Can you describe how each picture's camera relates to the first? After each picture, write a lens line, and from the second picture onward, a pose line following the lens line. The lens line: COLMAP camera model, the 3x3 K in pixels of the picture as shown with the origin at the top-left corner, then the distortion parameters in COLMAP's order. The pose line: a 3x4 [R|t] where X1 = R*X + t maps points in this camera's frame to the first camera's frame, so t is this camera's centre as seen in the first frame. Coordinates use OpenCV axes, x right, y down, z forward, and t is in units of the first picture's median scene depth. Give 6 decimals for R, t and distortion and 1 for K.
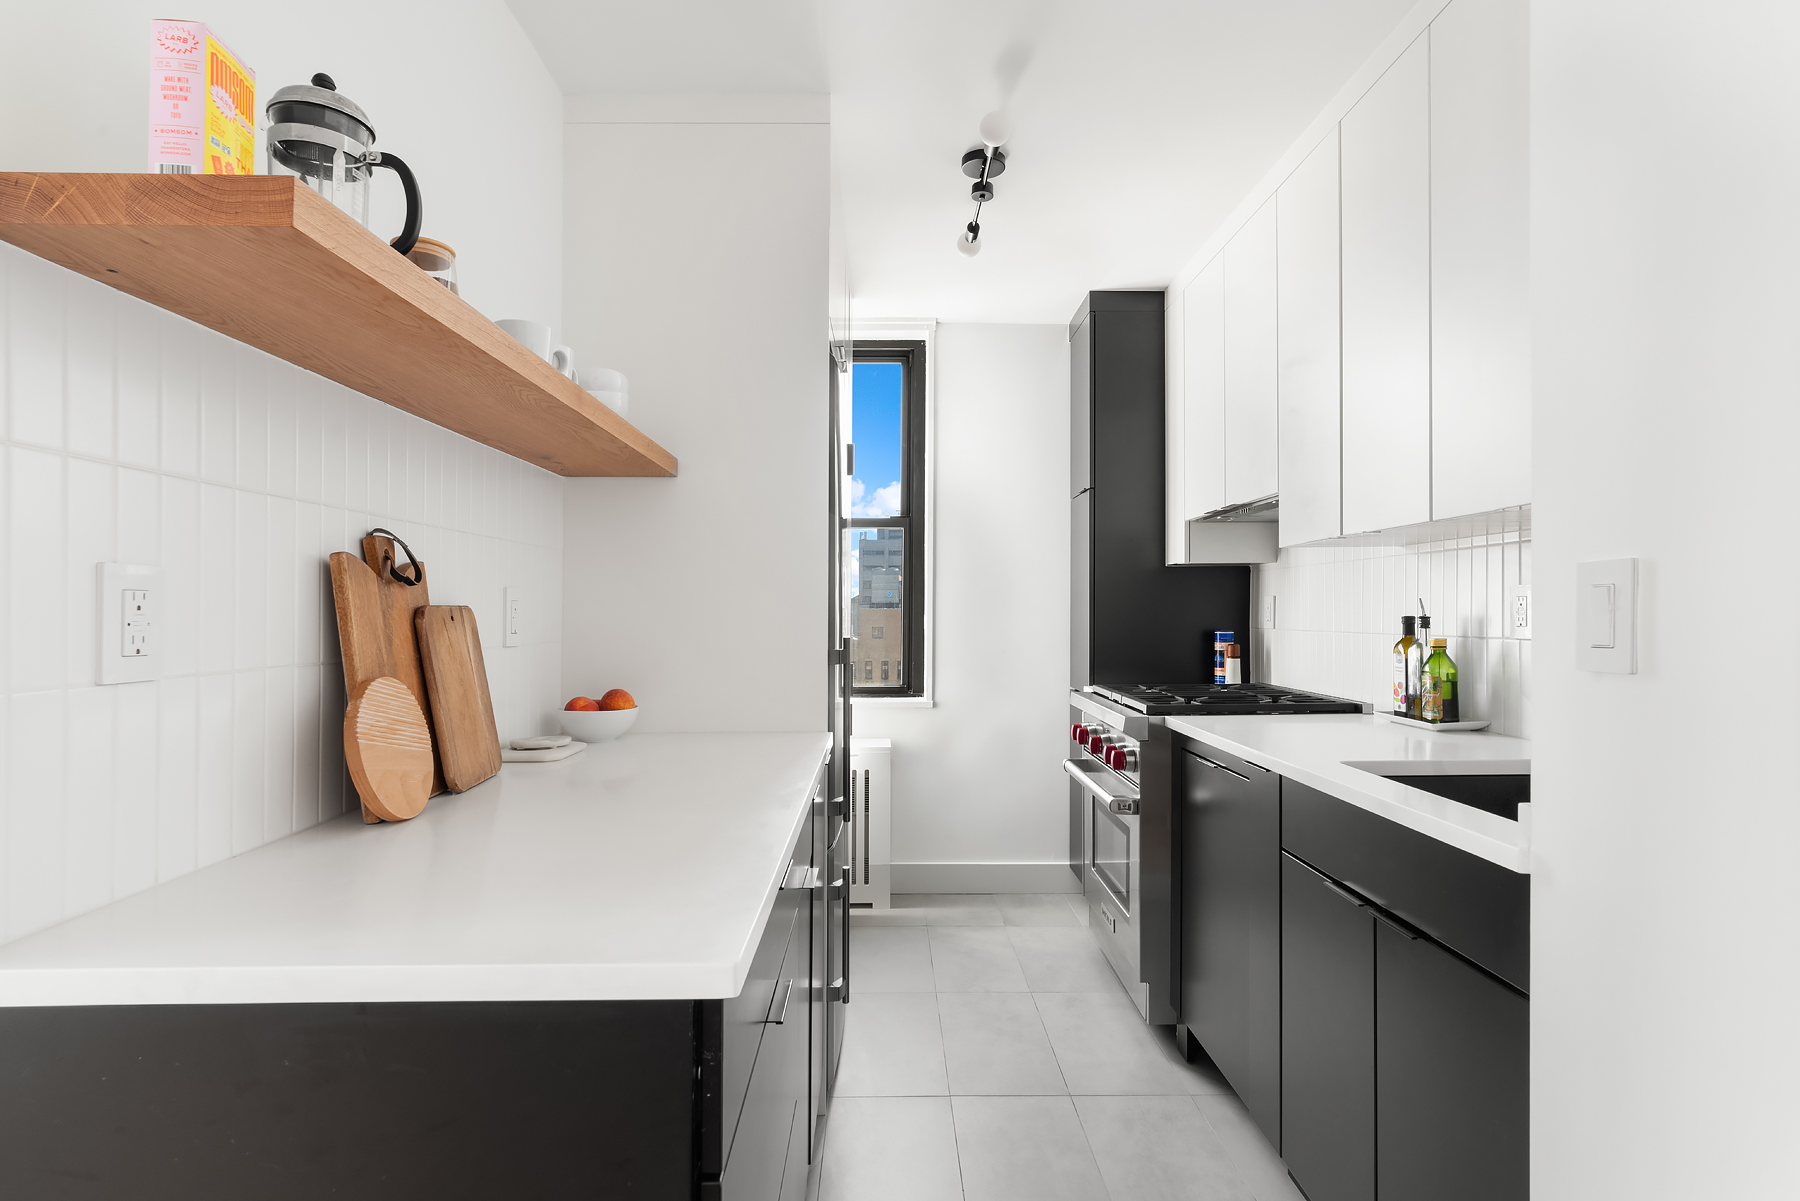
lens RADIAL K [[876.5, 0, 900.0], [0, 876.5, 600.5], [0, 0, 1]] dist [0.000067, 0.000043]
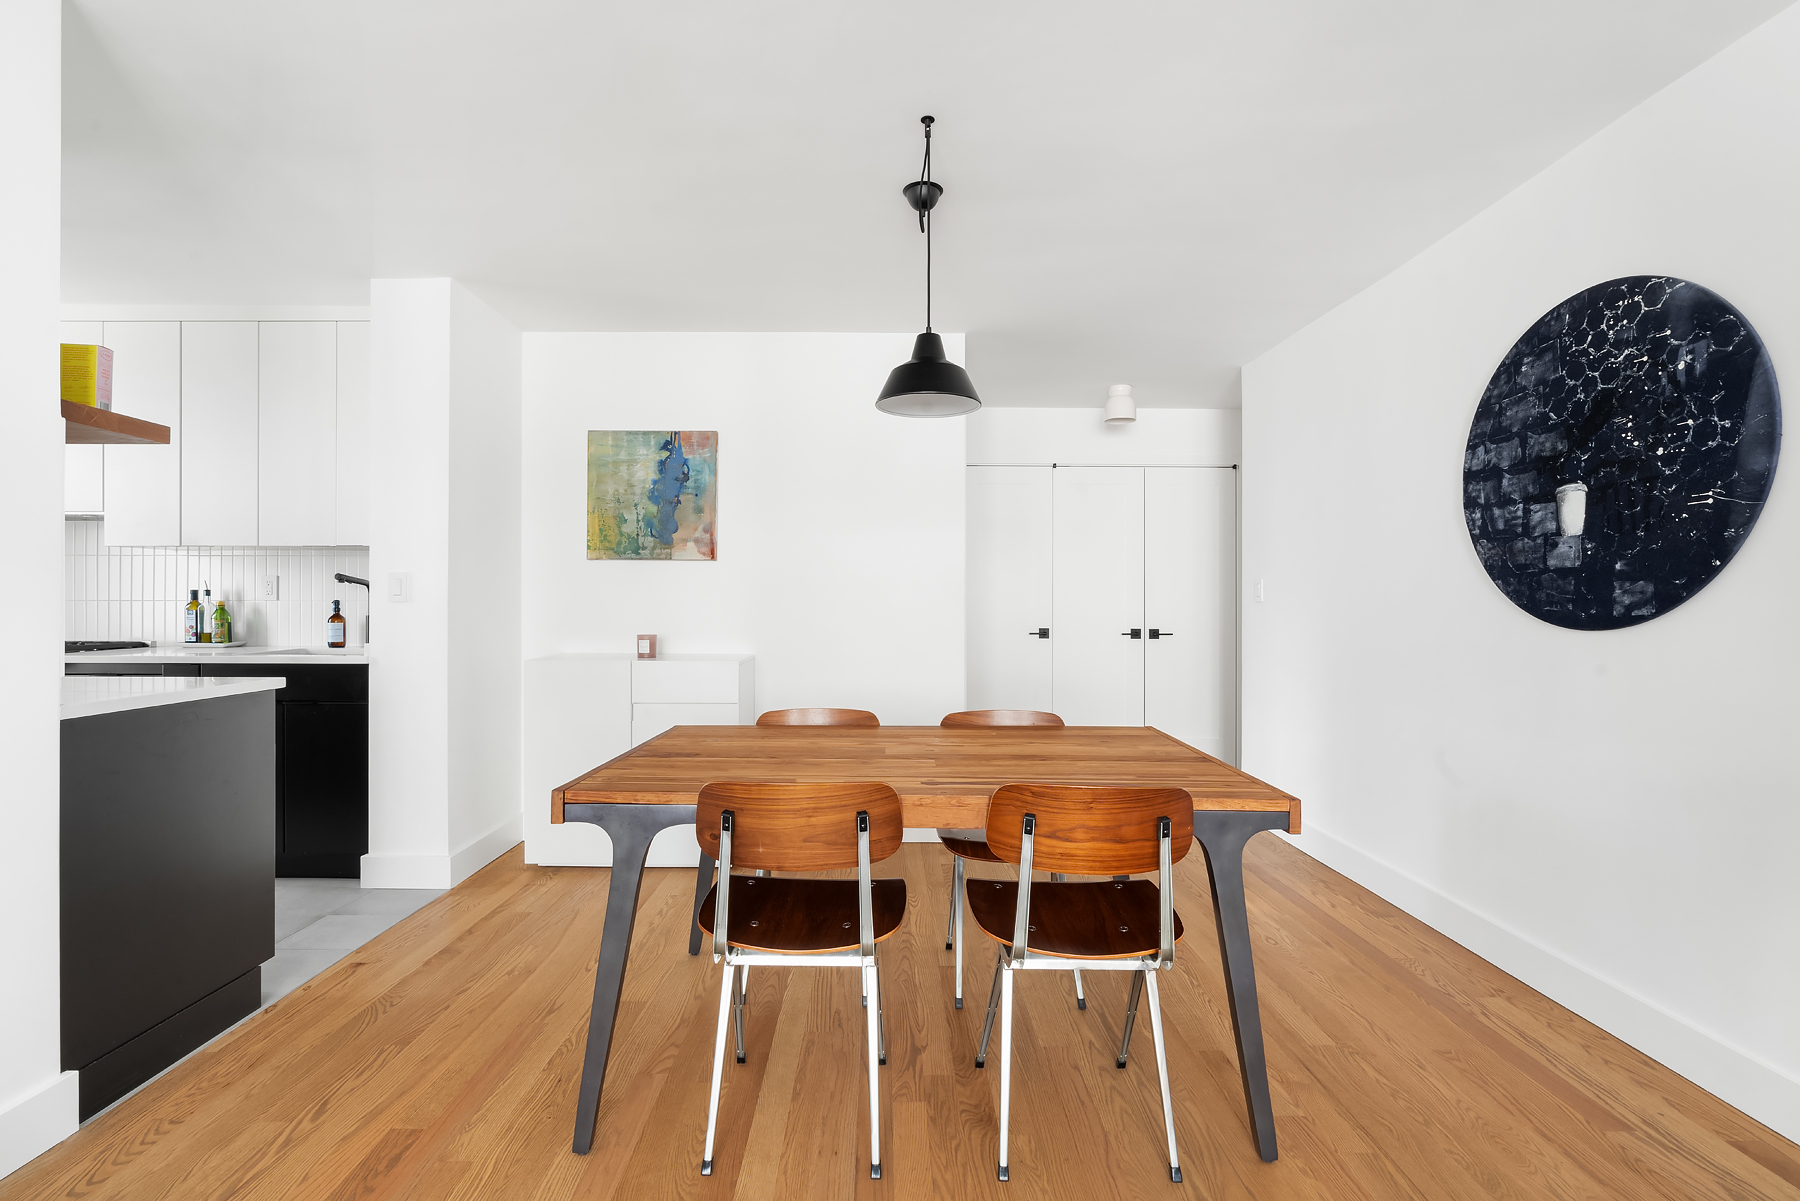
lens RADIAL K [[821.7, 0, 894.0], [0, 821.7, 606.3], [0, 0, 1]] dist [-0.014110, 0.001566]
pose [[0.024229, -0.004155, 0.999698, -1.252320], [-0.010415, 0.999936, 0.004409, 0.033785], [-0.999652, -0.010518, 0.024184, -0.592197]]
